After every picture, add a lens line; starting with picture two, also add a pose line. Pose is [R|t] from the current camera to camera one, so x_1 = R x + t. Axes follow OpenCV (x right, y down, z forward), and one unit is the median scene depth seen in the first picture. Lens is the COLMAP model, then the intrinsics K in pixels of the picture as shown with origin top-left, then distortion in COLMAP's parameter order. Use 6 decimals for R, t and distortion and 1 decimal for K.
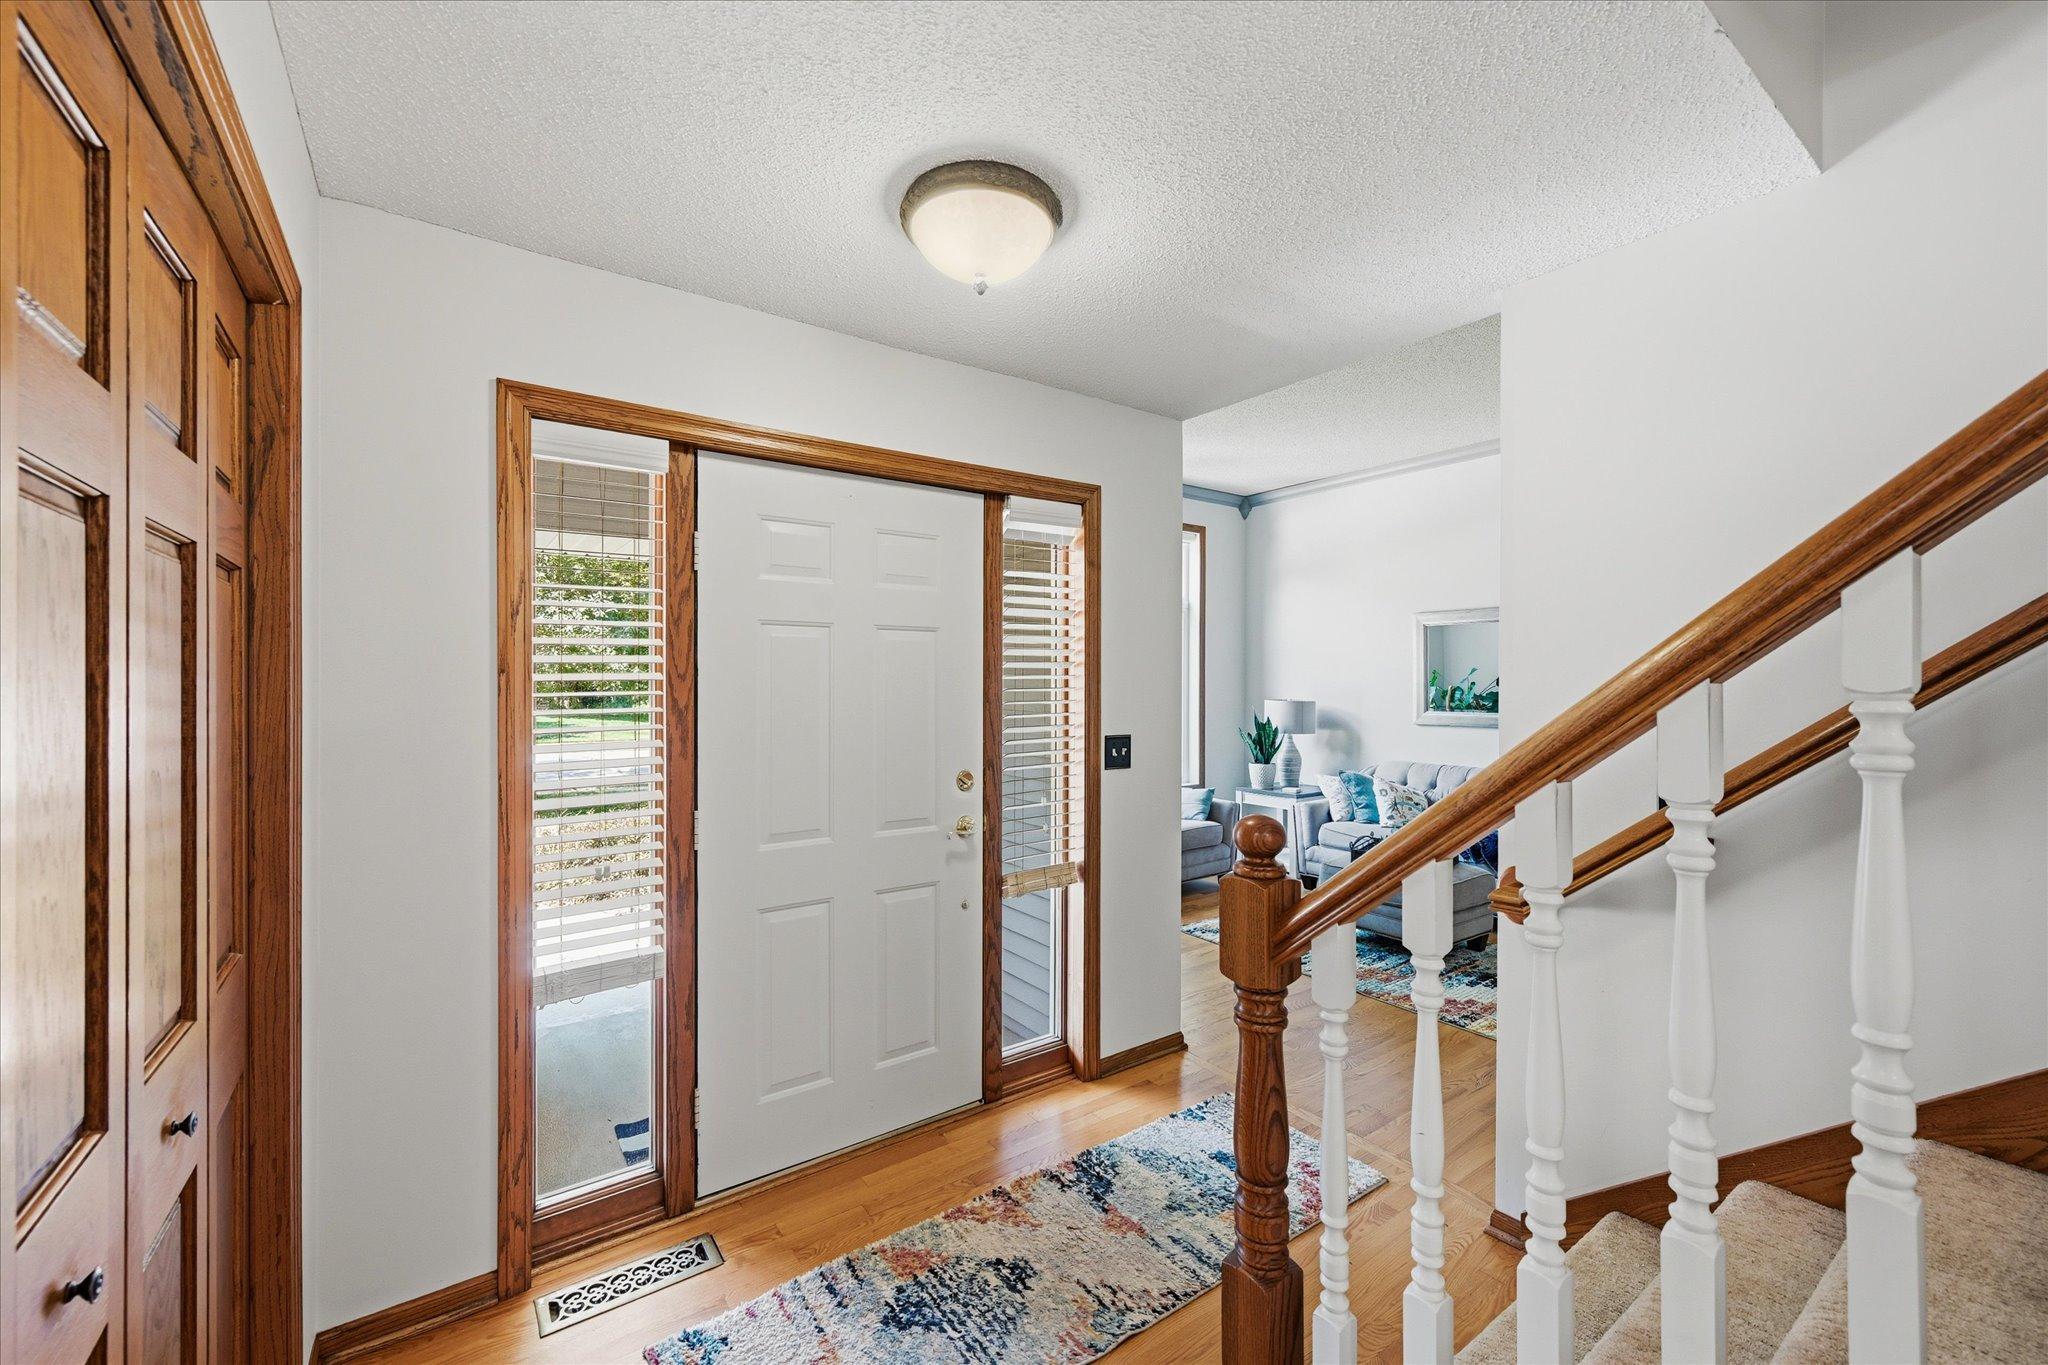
lens RADIAL K [[808.4, 0, 1024.0], [0, 808.4, 682.5], [0, 0, 1]] dist [0.000048, -0.000009]
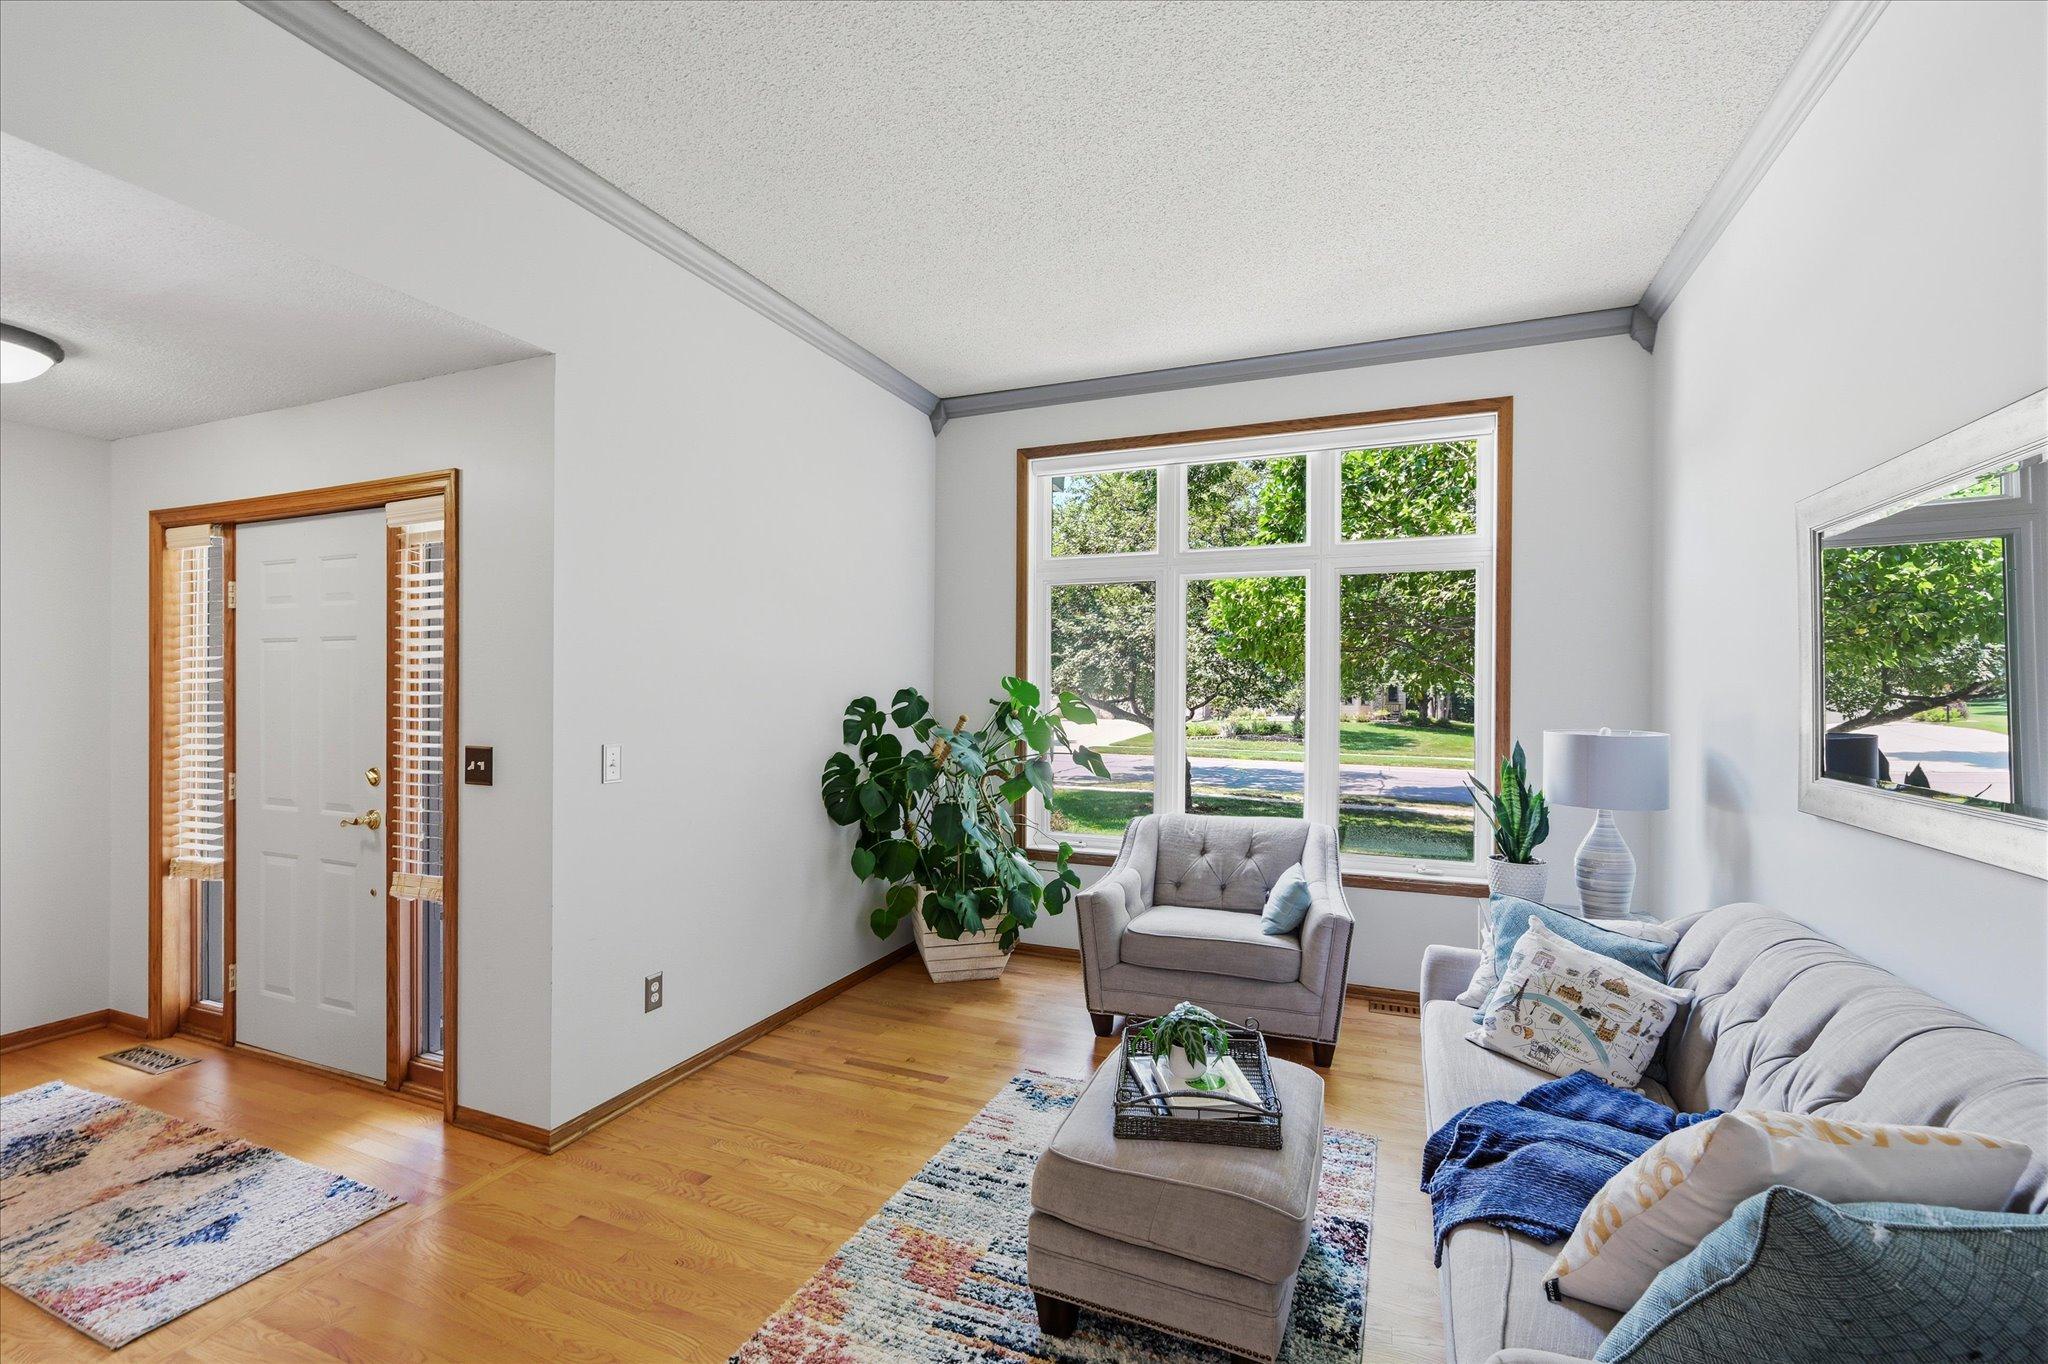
lens RADIAL K [[882.0, 0, 1024.0], [0, 882.0, 682.0], [0, 0, 1]] dist [0.000200, -0.000201]
pose [[0.529395, 0.000598, -0.848375, 1.305901], [-0.001976, 0.999998, -0.000528, -0.005048], [0.848373, 0.001956, 0.529395, 1.053509]]
